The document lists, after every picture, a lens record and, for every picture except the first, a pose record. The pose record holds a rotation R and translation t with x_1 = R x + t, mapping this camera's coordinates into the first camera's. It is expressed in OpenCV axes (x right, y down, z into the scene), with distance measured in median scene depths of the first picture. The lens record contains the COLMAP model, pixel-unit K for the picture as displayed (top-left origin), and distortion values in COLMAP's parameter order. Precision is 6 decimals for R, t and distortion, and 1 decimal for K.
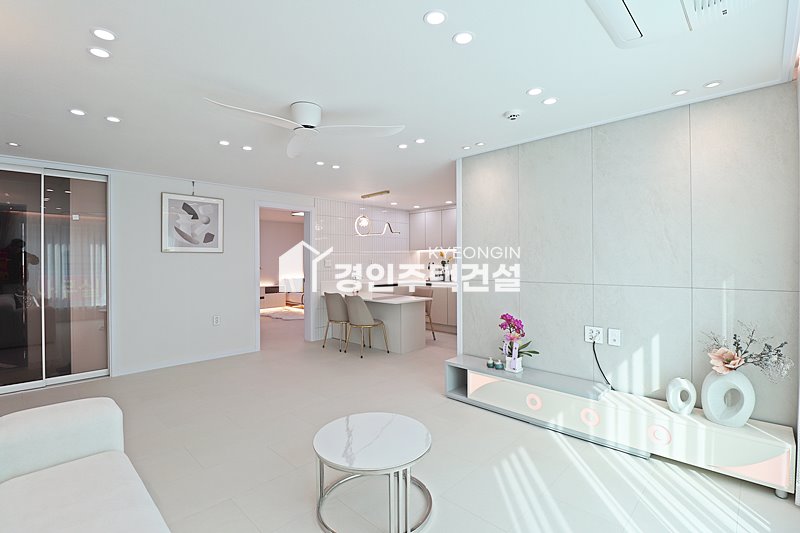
lens RADIAL K [[370.9, 0, 405.3], [0, 370.9, 261.6], [0, 0, 1]] dist [-0.008025, -0.006505]
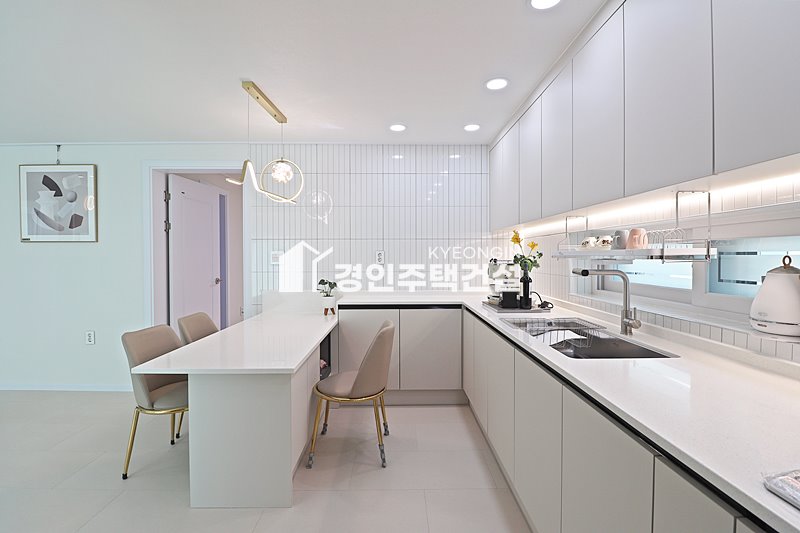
lens RADIAL K [[370.9, 0, 395.5], [0, 370.9, 264.7], [0, 0, 1]] dist [-0.008025, -0.006505]
pose [[0.704282, 0.014232, -0.709778, 0.430996], [-0.004044, 0.999863, 0.016035, 0.005874], [0.709909, -0.008423, 0.704243, 1.000959]]
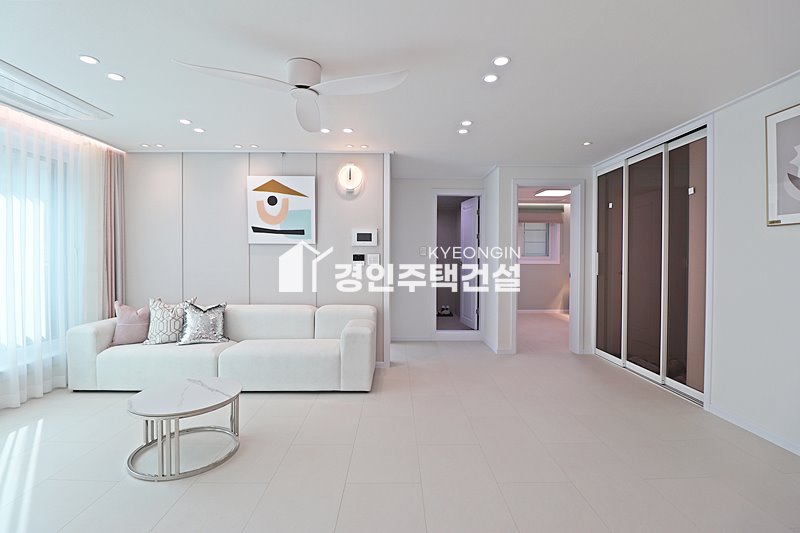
lens RADIAL K [[370.9, 0, 398.9], [0, 370.9, 261.2], [0, 0, 1]] dist [-0.008025, -0.006505]
pose [[-0.722745, 0.010965, -0.691028, 0.100018], [-0.000811, 0.999860, 0.016714, 0.016152], [0.691115, 0.012640, -0.722635, 0.997563]]
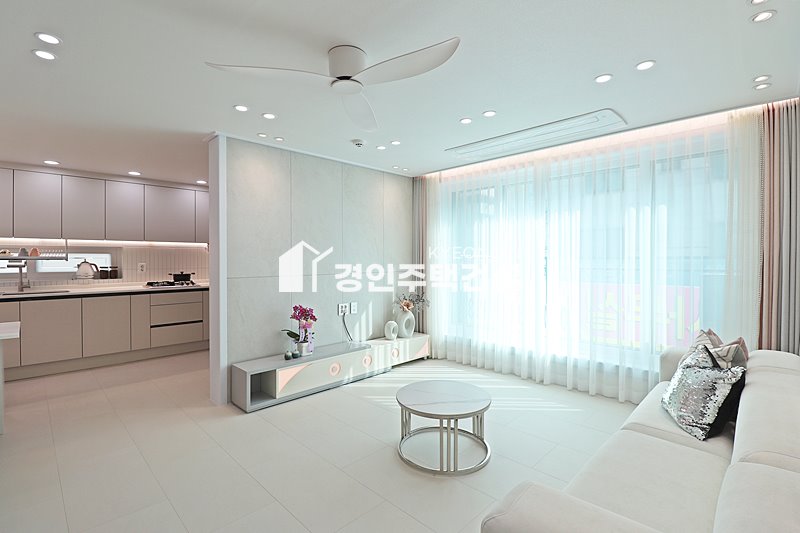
lens RADIAL K [[370.9, 0, 396.5], [0, 370.9, 260.3], [0, 0, 1]] dist [-0.008025, -0.006505]
pose [[0.021765, 0.002420, 0.999760, -0.578788], [0.003856, 0.999989, -0.002504, 0.009593], [-0.999756, 0.003909, 0.021755, 0.490579]]
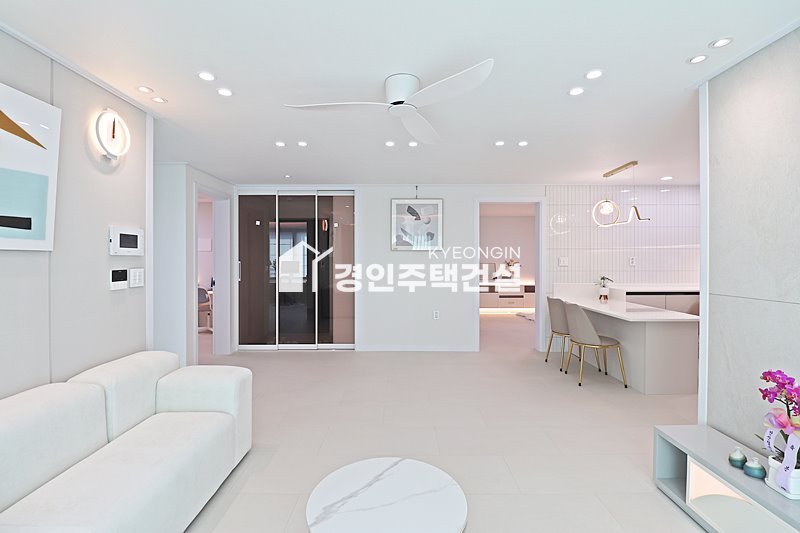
lens RADIAL K [[370.9, 0, 402.6], [0, 370.9, 261.3], [0, 0, 1]] dist [-0.008025, -0.006505]
pose [[0.688484, 0.009738, -0.725187, 0.199940], [-0.004075, 0.999946, 0.009559, -0.003807], [0.725241, -0.003626, 0.688486, 0.225732]]
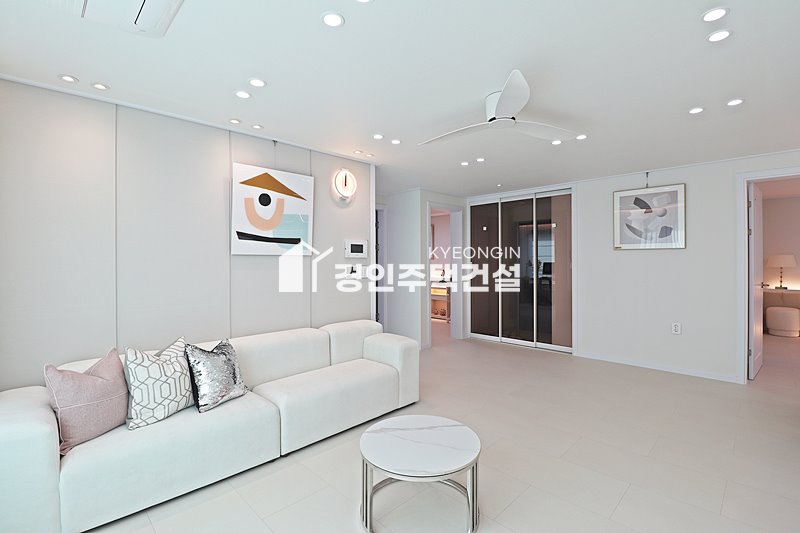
lens RADIAL K [[370.9, 0, 397.7], [0, 370.9, 263.1], [0, 0, 1]] dist [-0.008025, -0.006505]
pose [[-0.033134, 0.010001, -0.999401, 0.383956], [0.003388, 0.999945, 0.009894, -0.001085], [0.999445, -0.003058, -0.033166, 0.424184]]
